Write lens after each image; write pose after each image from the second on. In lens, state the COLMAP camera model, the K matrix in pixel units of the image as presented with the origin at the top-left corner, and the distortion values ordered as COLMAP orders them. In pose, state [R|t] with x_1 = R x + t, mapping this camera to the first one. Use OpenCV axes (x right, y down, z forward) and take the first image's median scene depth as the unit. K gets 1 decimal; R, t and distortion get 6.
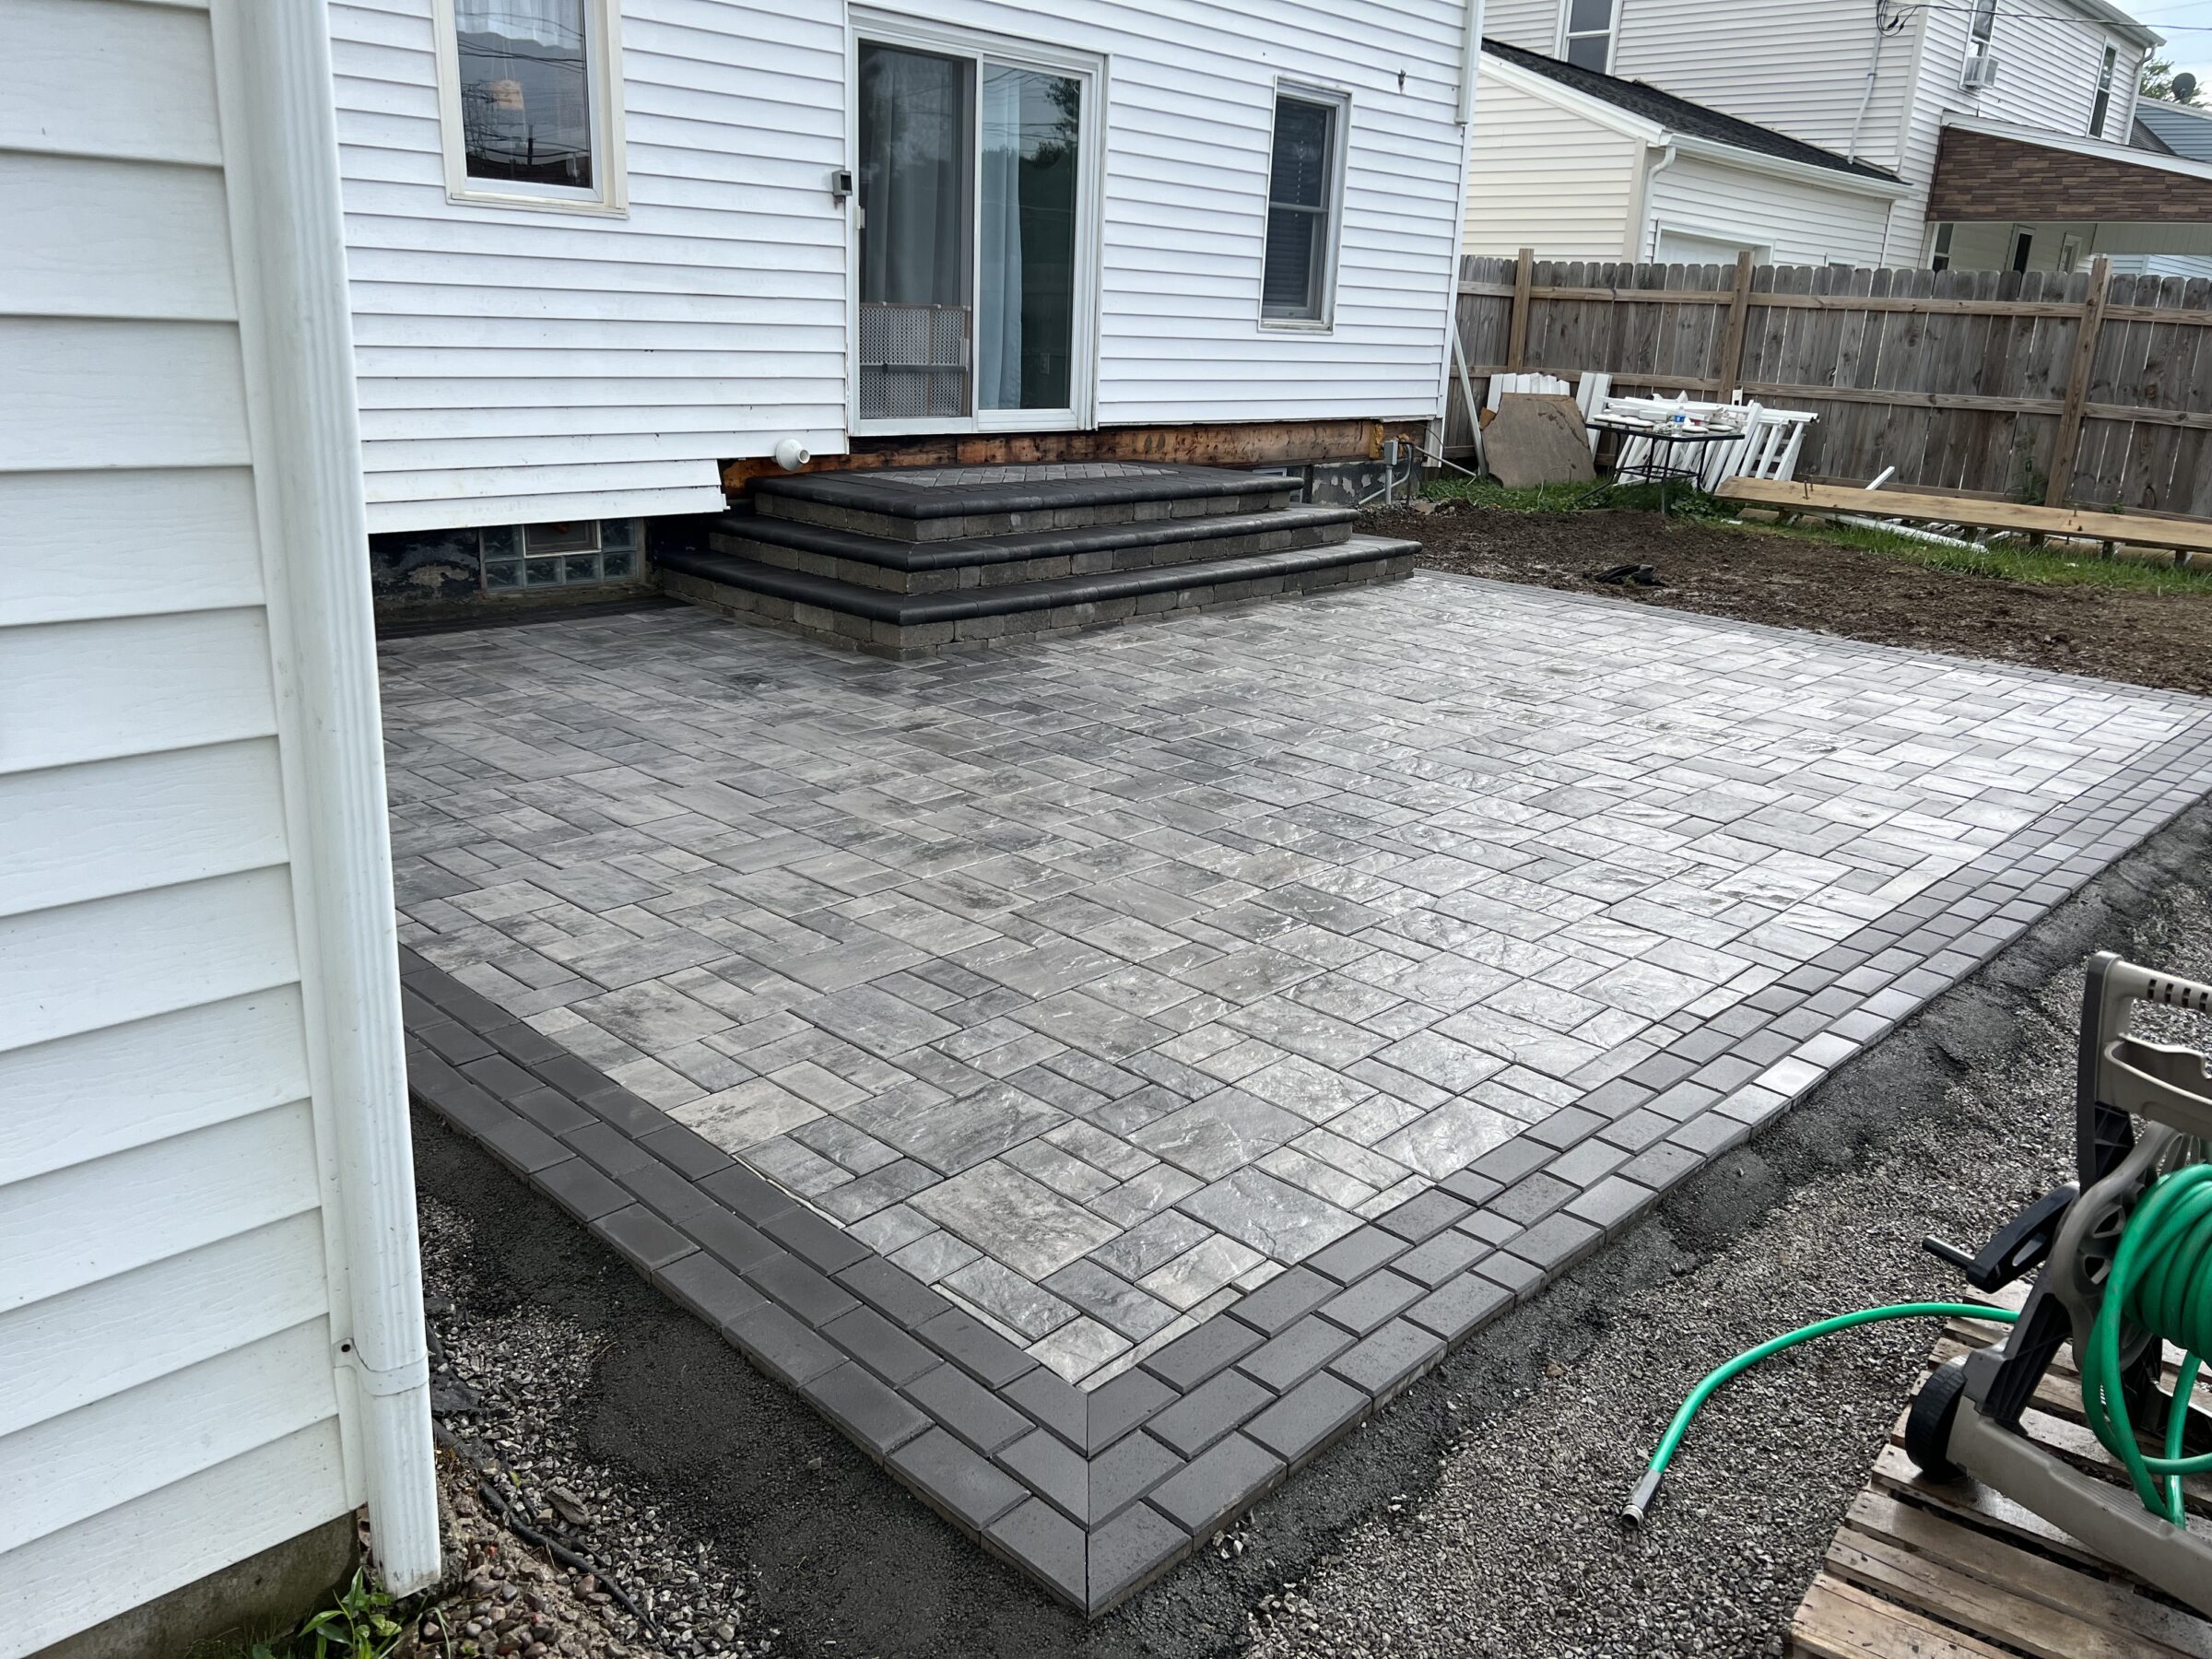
lens RADIAL K [[1656.8, 0, 1095.6], [0, 1656.8, 829.7], [0, 0, 1]] dist [-0.004673, 0.000620]
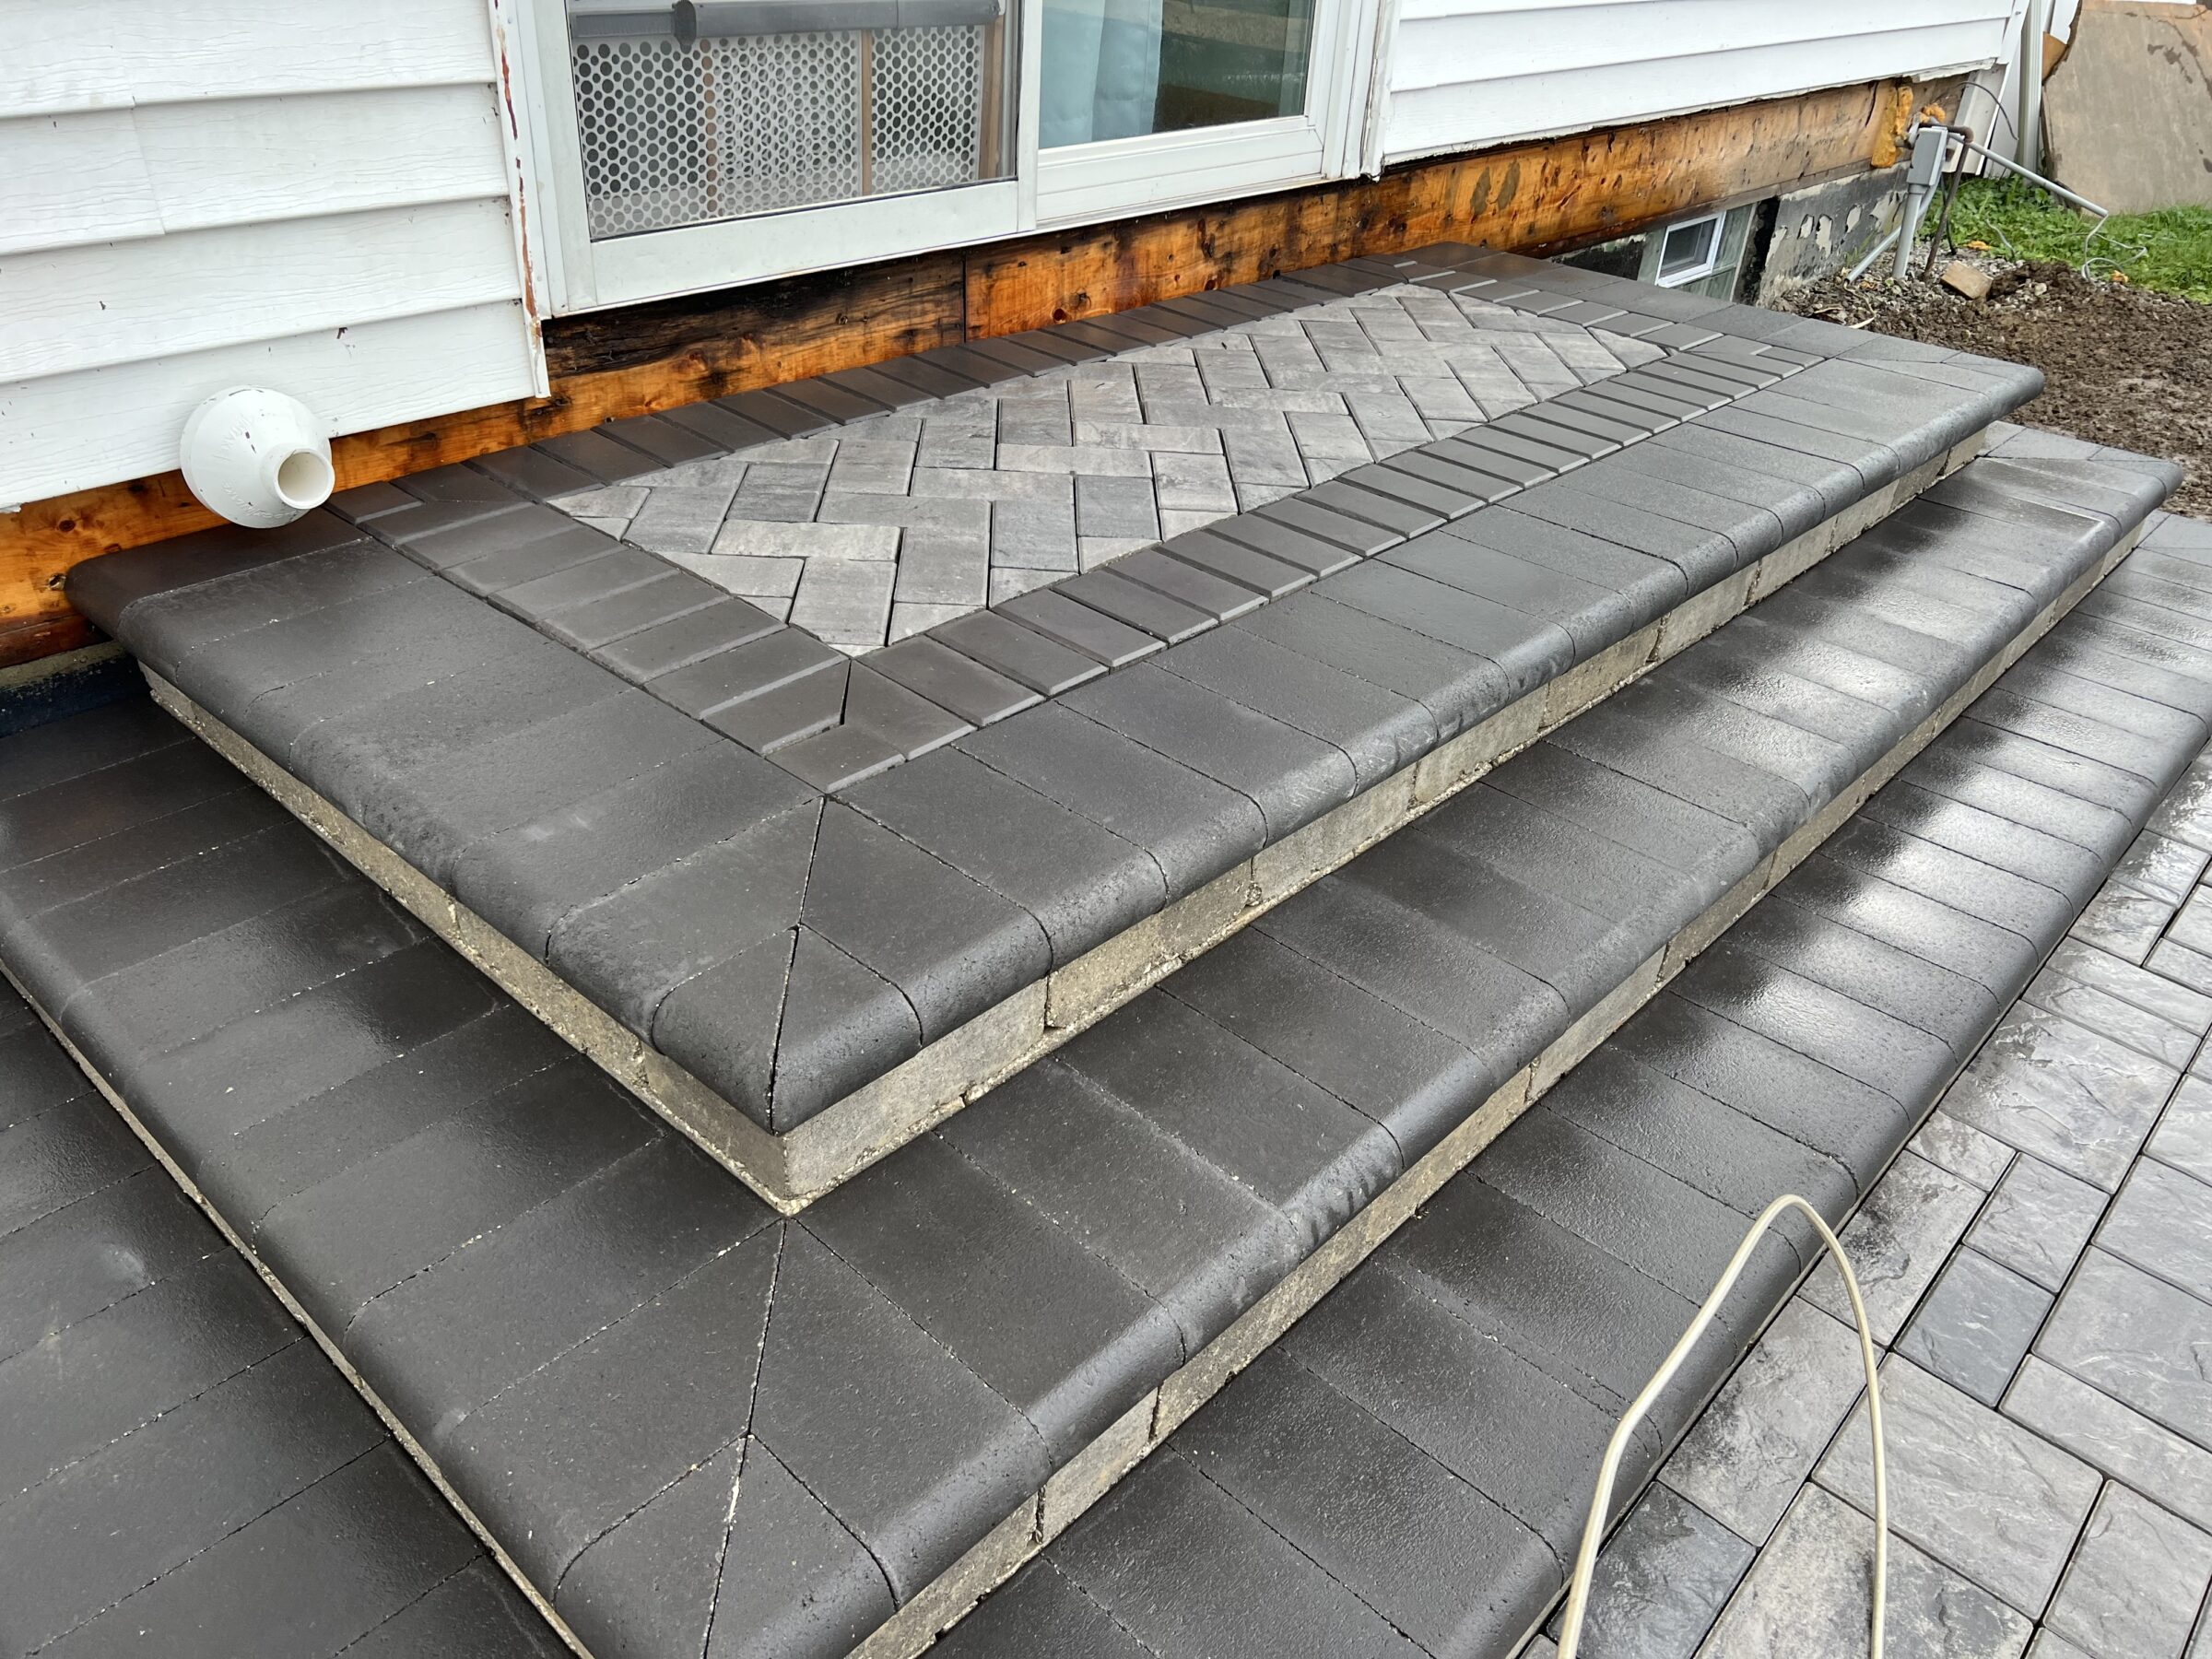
lens RADIAL K [[1656.8, 0, 1119.4], [0, 1656.8, 826.0], [0, 0, 1]] dist [-0.004673, 0.000620]
pose [[0.999820, -0.001560, 0.018886, -0.059487], [-0.003171, 0.968783, 0.247889, -0.202294], [-0.018683, -0.247905, 0.968604, 0.657670]]
